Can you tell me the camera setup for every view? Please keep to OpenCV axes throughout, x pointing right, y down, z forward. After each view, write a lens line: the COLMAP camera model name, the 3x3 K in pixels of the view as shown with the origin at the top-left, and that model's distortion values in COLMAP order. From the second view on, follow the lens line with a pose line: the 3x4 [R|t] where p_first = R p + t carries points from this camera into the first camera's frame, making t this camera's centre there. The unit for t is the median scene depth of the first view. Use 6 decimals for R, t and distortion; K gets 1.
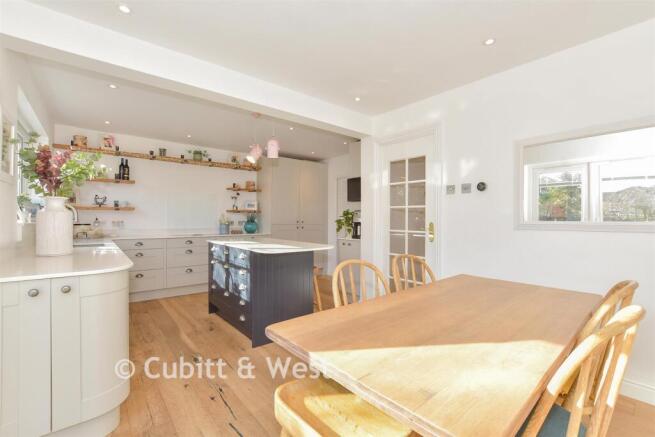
lens RADIAL K [[293.0, 0, 328.2], [0, 293.0, 220.0], [0, 0, 1]] dist [-0.013444, 0.000336]
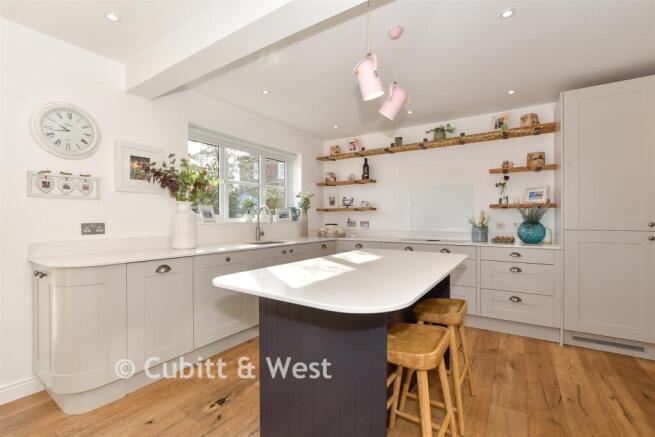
lens RADIAL K [[293.0, 0, 328.8], [0, 293.0, 217.0], [0, 0, 1]] dist [-0.013444, 0.000336]
pose [[0.279071, -0.005106, -0.960257, 0.188376], [0.002602, 0.999986, -0.004561, -0.006041], [0.960267, -0.001226, 0.279081, 0.521184]]
